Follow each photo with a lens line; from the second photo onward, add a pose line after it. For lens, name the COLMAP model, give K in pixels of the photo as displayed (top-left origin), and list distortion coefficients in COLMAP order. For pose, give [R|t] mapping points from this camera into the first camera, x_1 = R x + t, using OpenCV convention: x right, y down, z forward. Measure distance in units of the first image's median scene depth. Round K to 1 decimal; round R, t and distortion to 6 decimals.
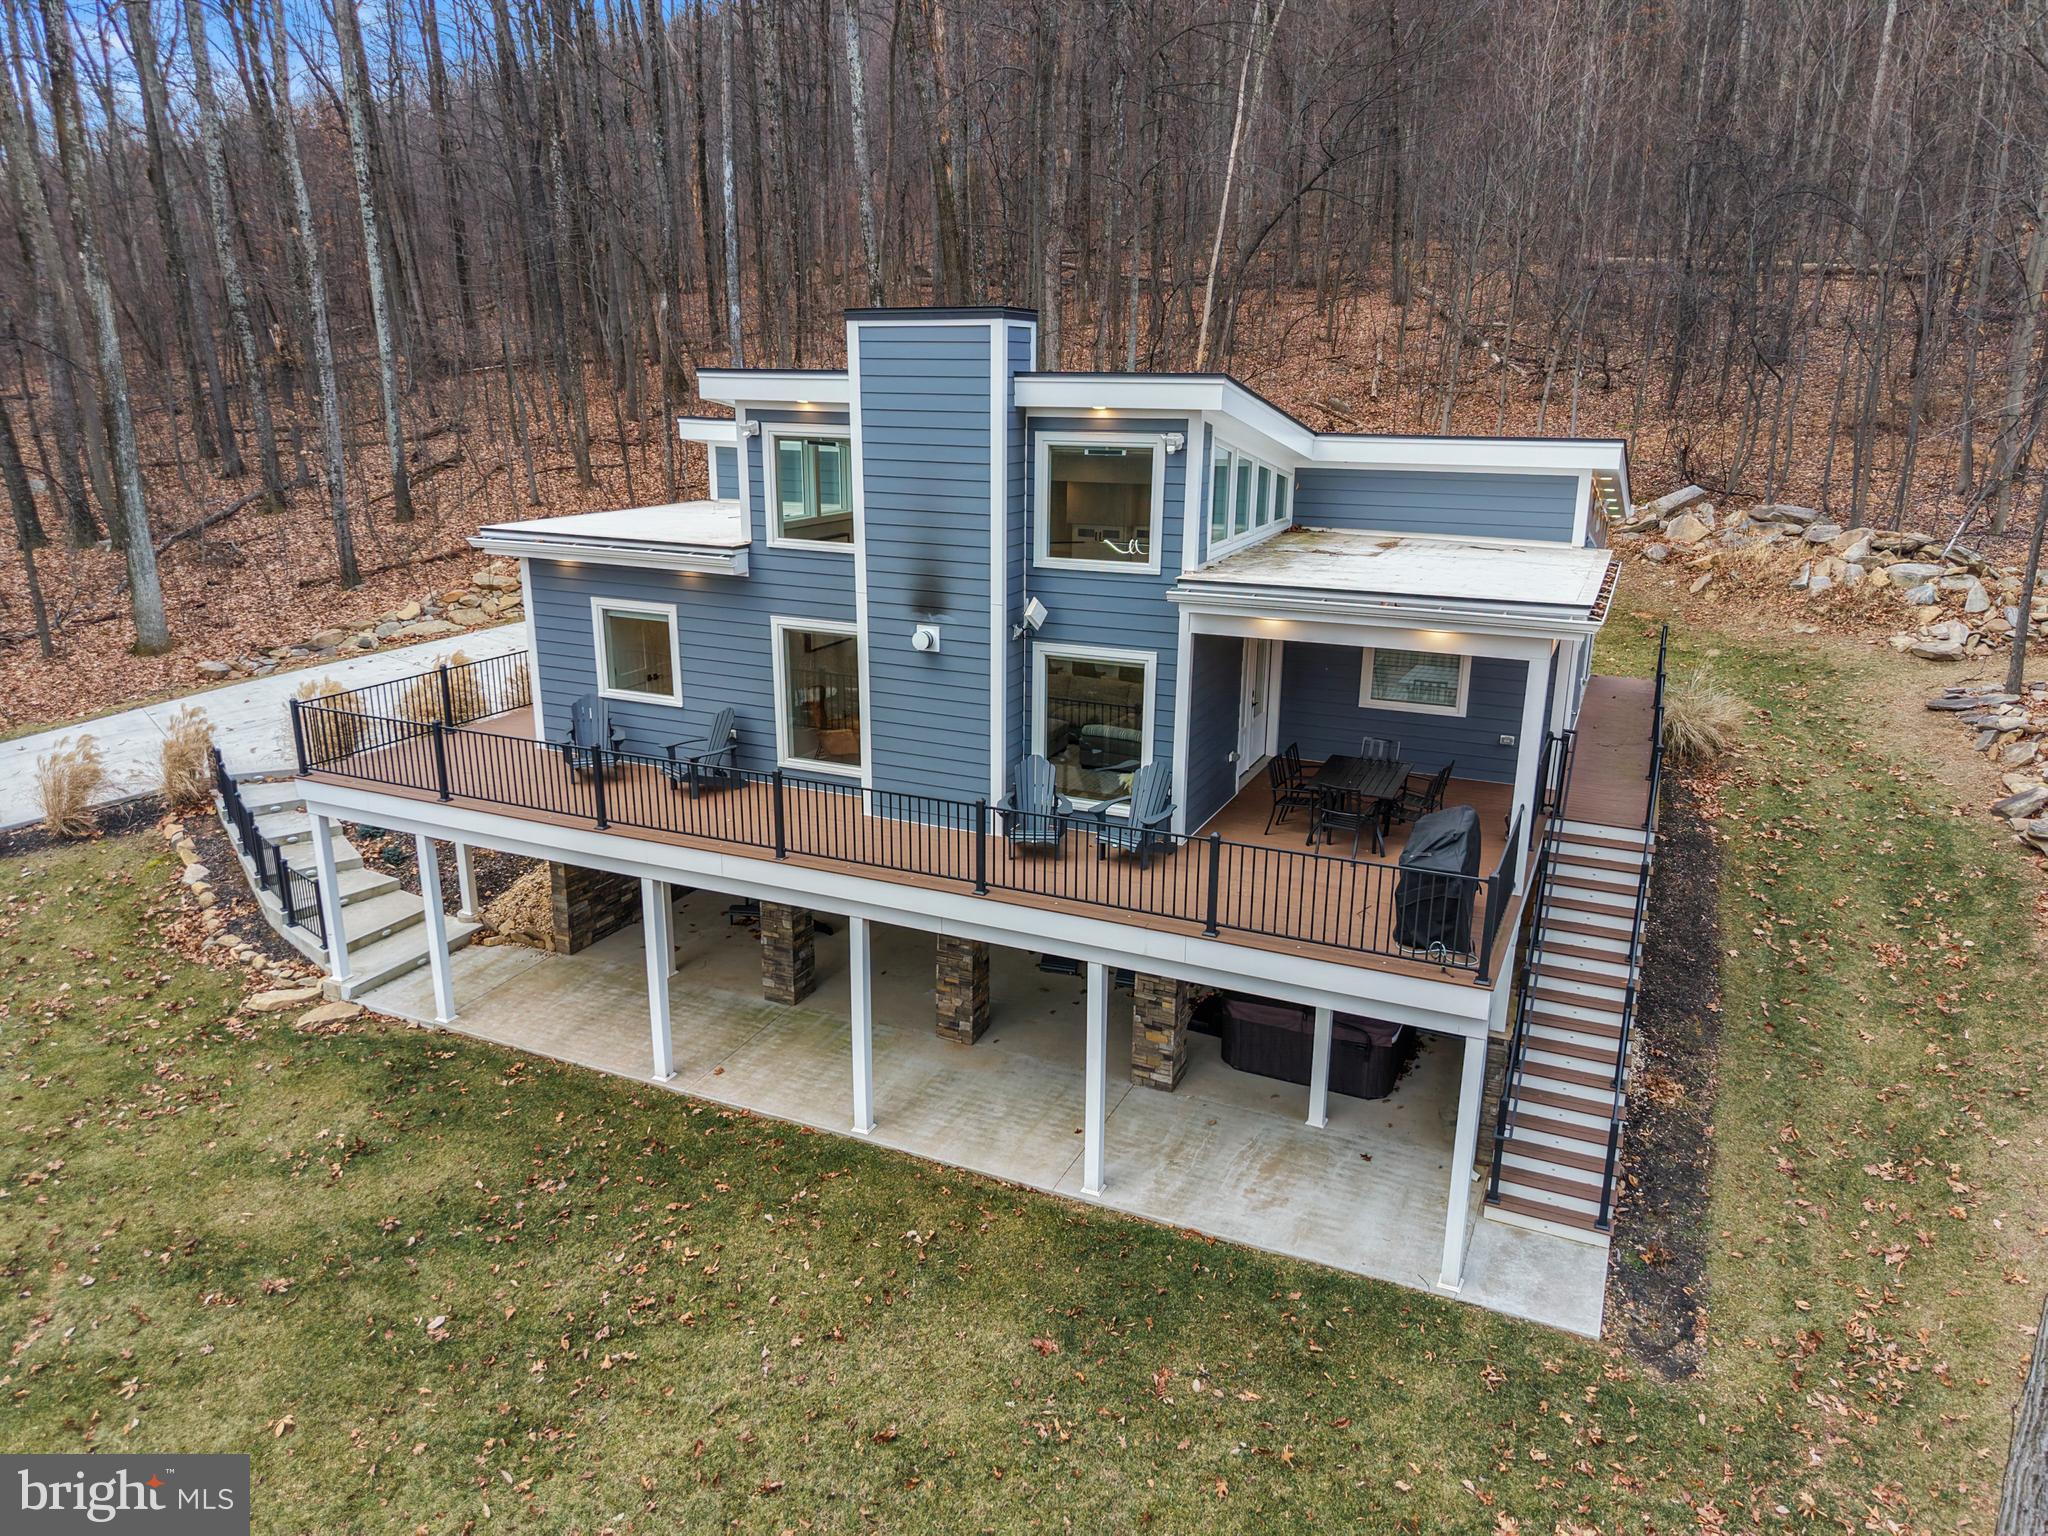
lens RADIAL K [[1370.9, 0, 1020.2], [0, 1370.9, 769.4], [0, 0, 1]] dist [0.016758, -0.012941]
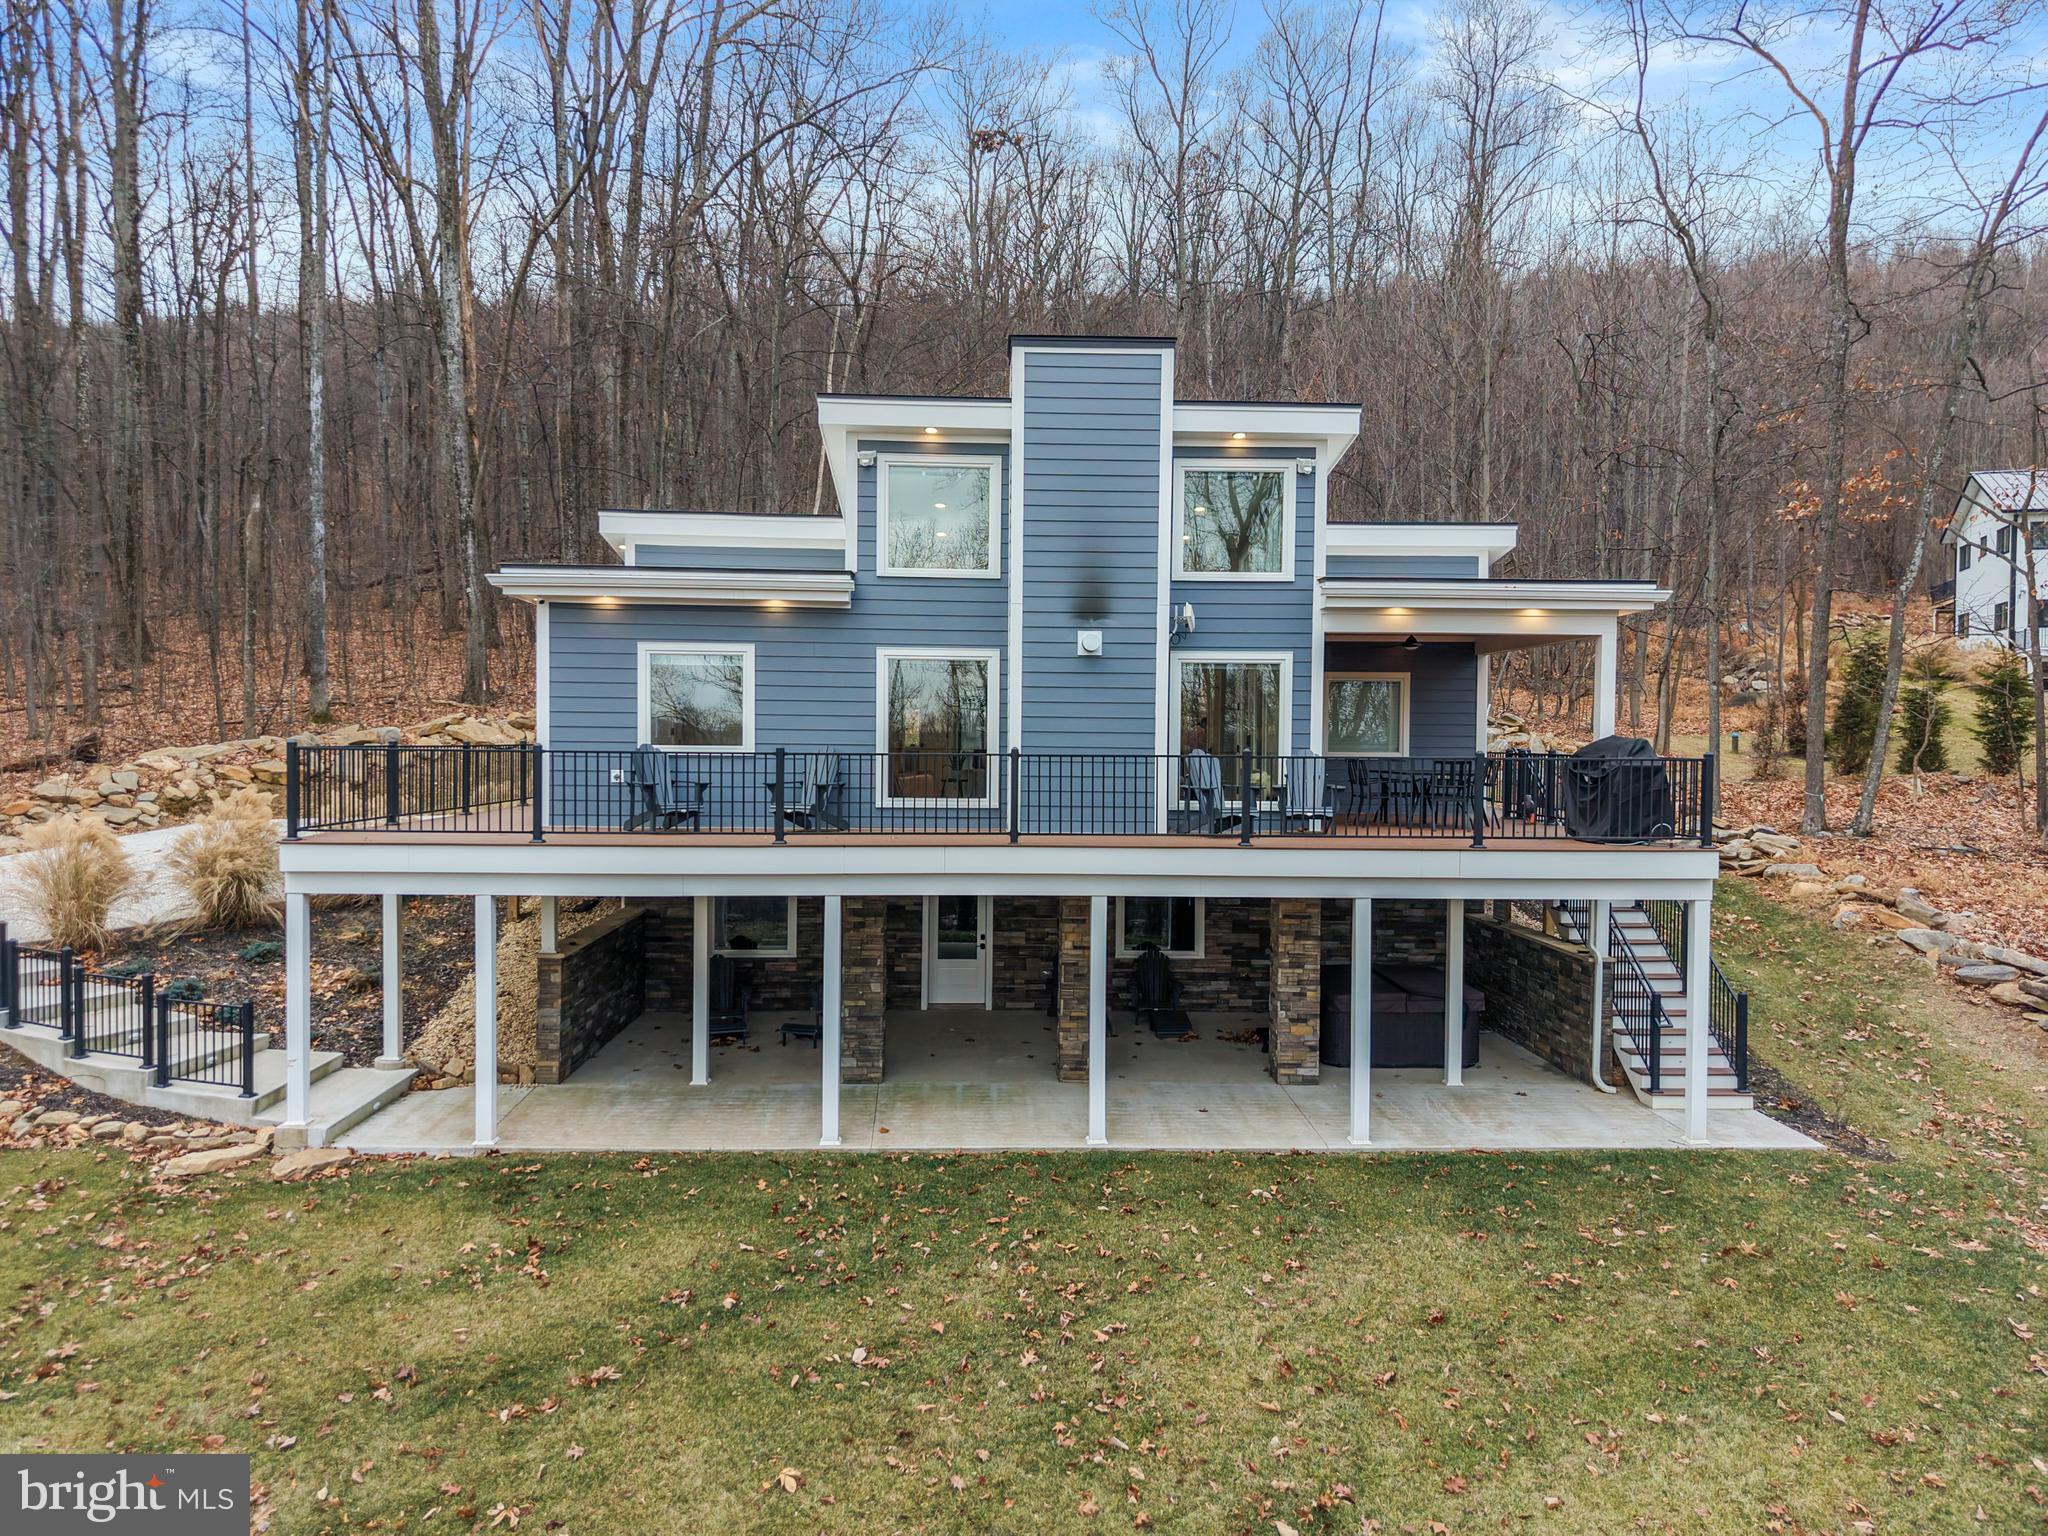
lens RADIAL K [[1370.9, 0, 1020.2], [0, 1370.9, 769.4], [0, 0, 1]] dist [0.016758, -0.012941]
pose [[0.891977, -0.010423, 0.451960, -0.555325], [0.123336, 0.967420, -0.221102, 0.207986], [-0.434931, 0.252961, 0.864202, 0.147561]]
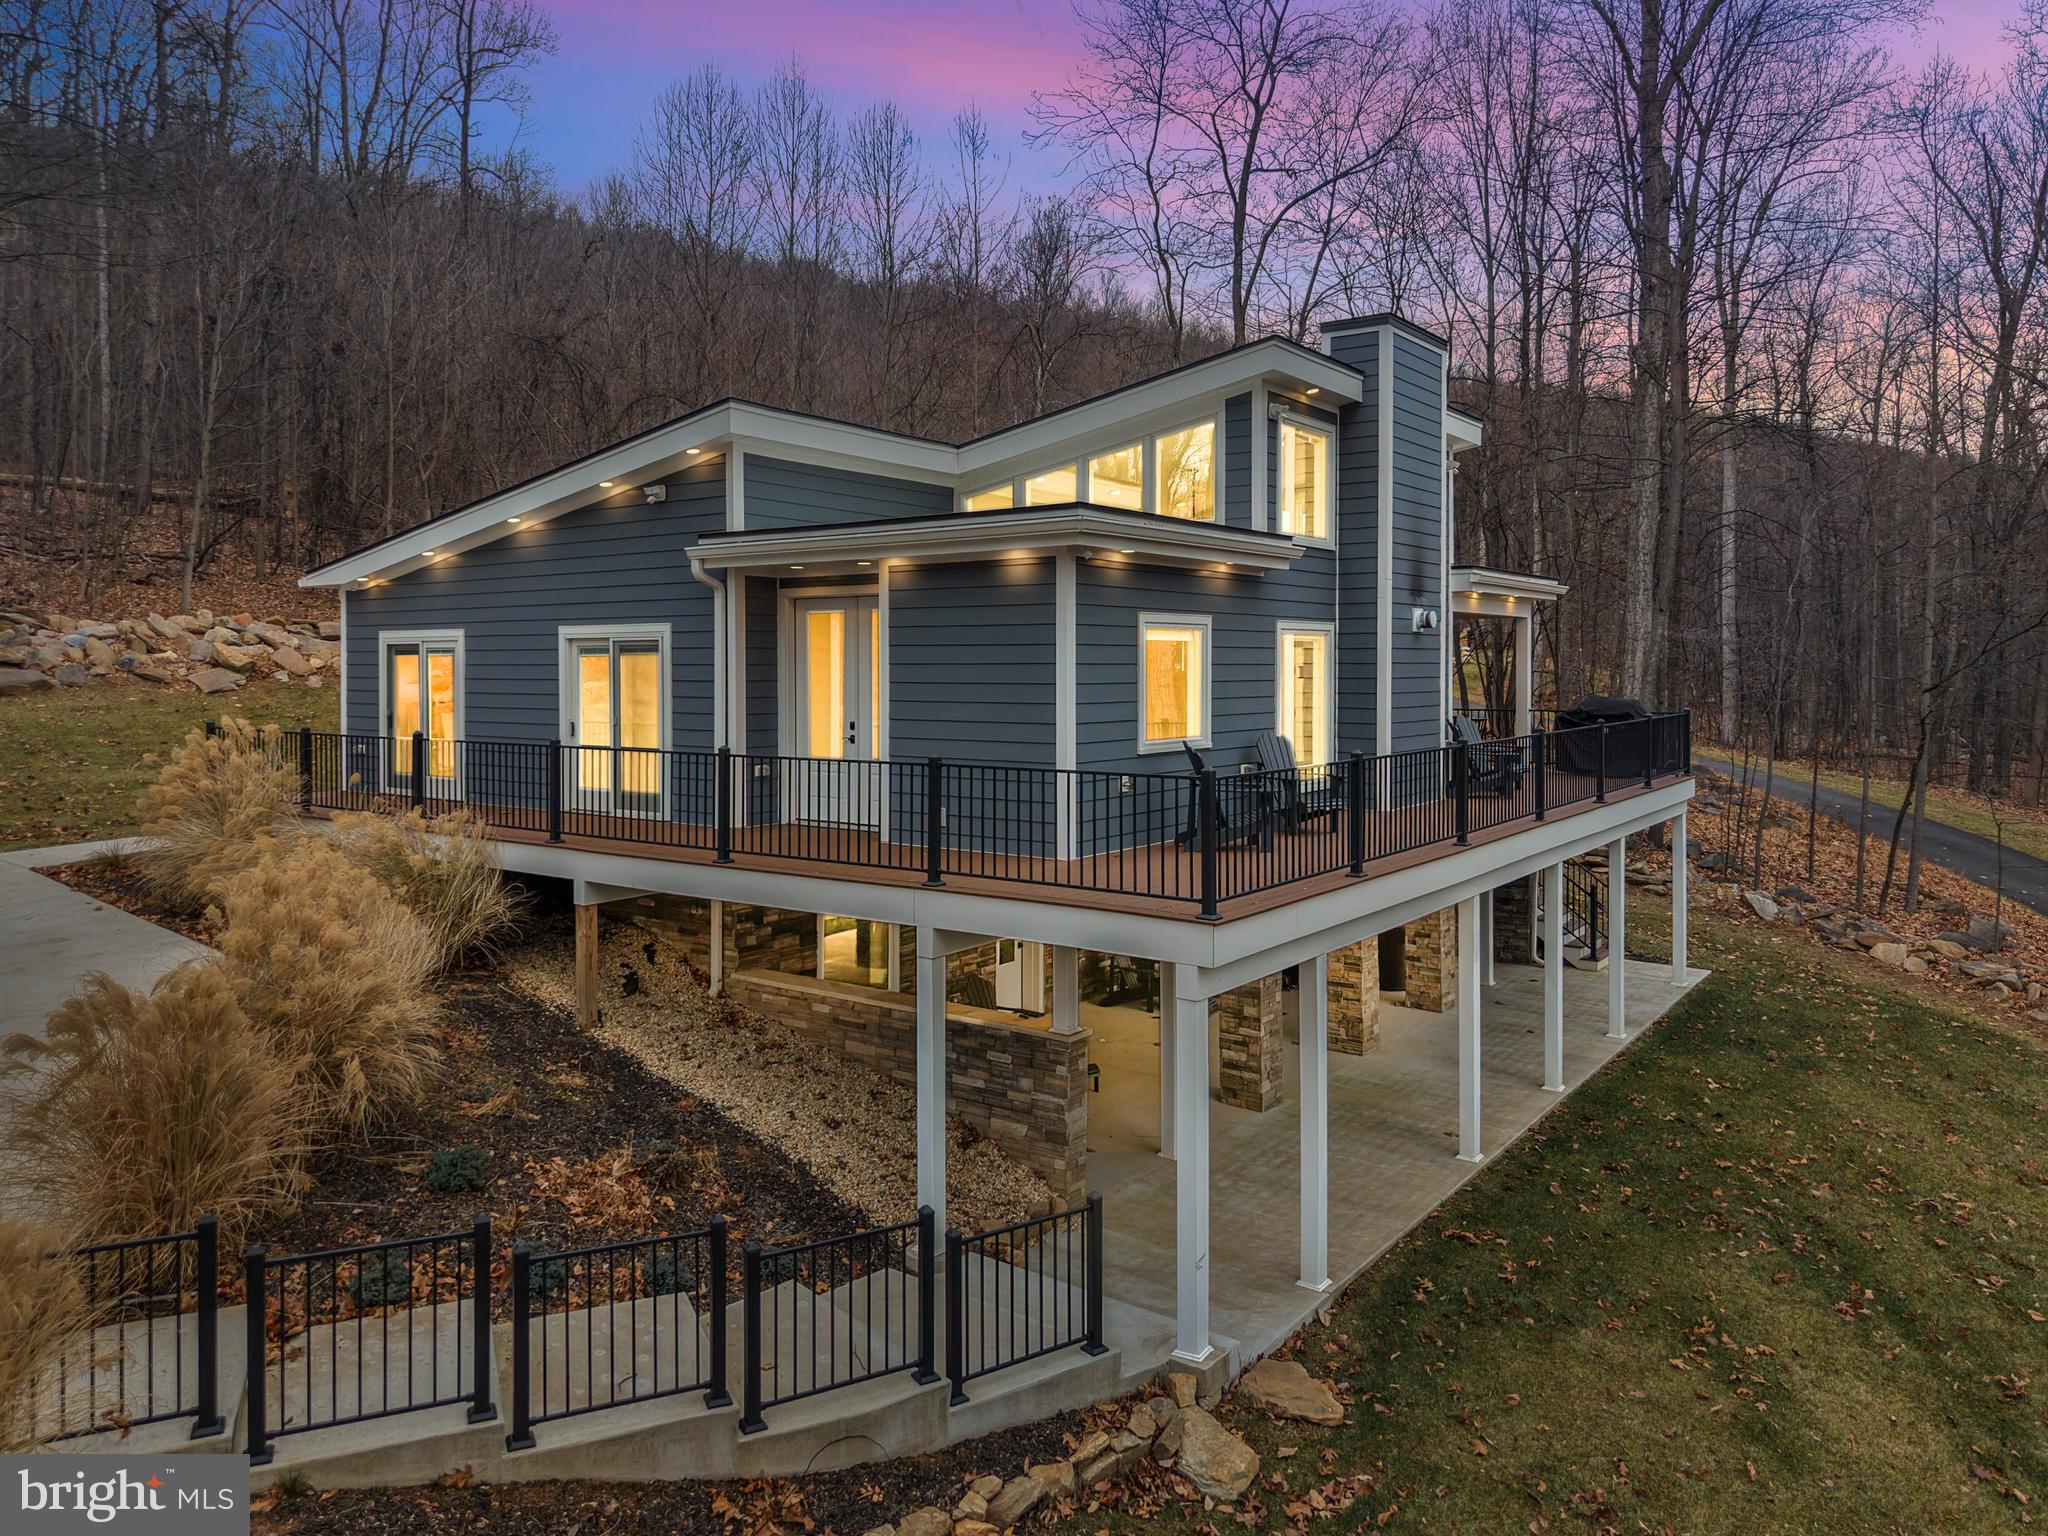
lens RADIAL K [[1411.9, 0, 1026.7], [0, 1411.9, 669.8], [0, 0, 1]] dist [0.009961, -0.001967]
pose [[0.203805, -0.012741, 0.978929, -1.155227], [0.275781, 0.960170, -0.044919, -0.088820], [-0.939366, 0.279125, 0.199201, 1.027267]]
